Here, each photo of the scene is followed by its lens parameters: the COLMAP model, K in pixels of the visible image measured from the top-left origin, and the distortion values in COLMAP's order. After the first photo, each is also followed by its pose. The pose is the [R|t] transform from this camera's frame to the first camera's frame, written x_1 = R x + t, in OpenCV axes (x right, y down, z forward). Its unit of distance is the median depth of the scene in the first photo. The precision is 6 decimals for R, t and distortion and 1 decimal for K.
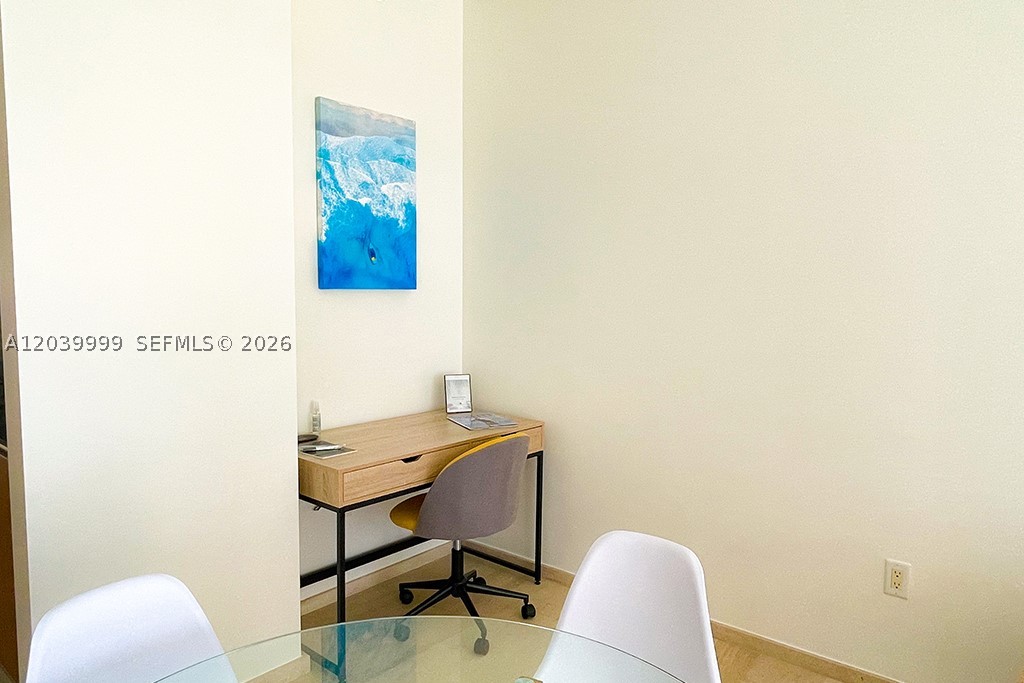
lens RADIAL K [[678.0, 0, 511.3], [0, 678.0, 345.5], [0, 0, 1]] dist [-0.005303, -0.000582]
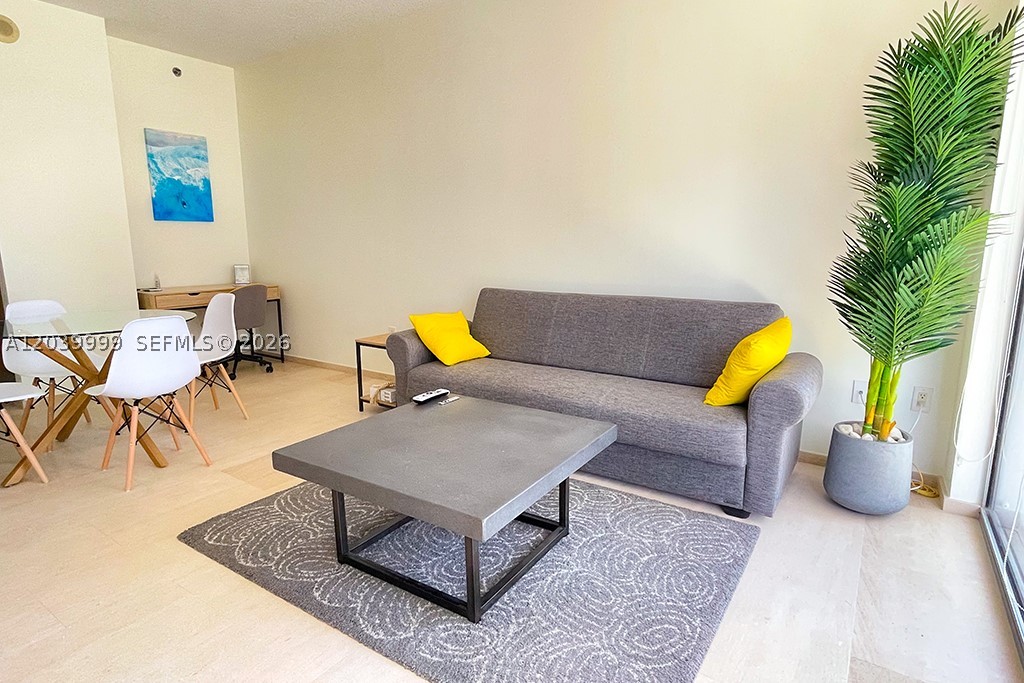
lens RADIAL K [[561.3, 0, 512.8], [0, 561.3, 334.5], [0, 0, 1]] dist [0.000832, 0.000438]
pose [[0.990554, -0.030725, 0.133637, 0.545111], [0.019276, 0.996097, 0.086140, 0.134028], [-0.135762, -0.082750, 0.987280, -0.860118]]
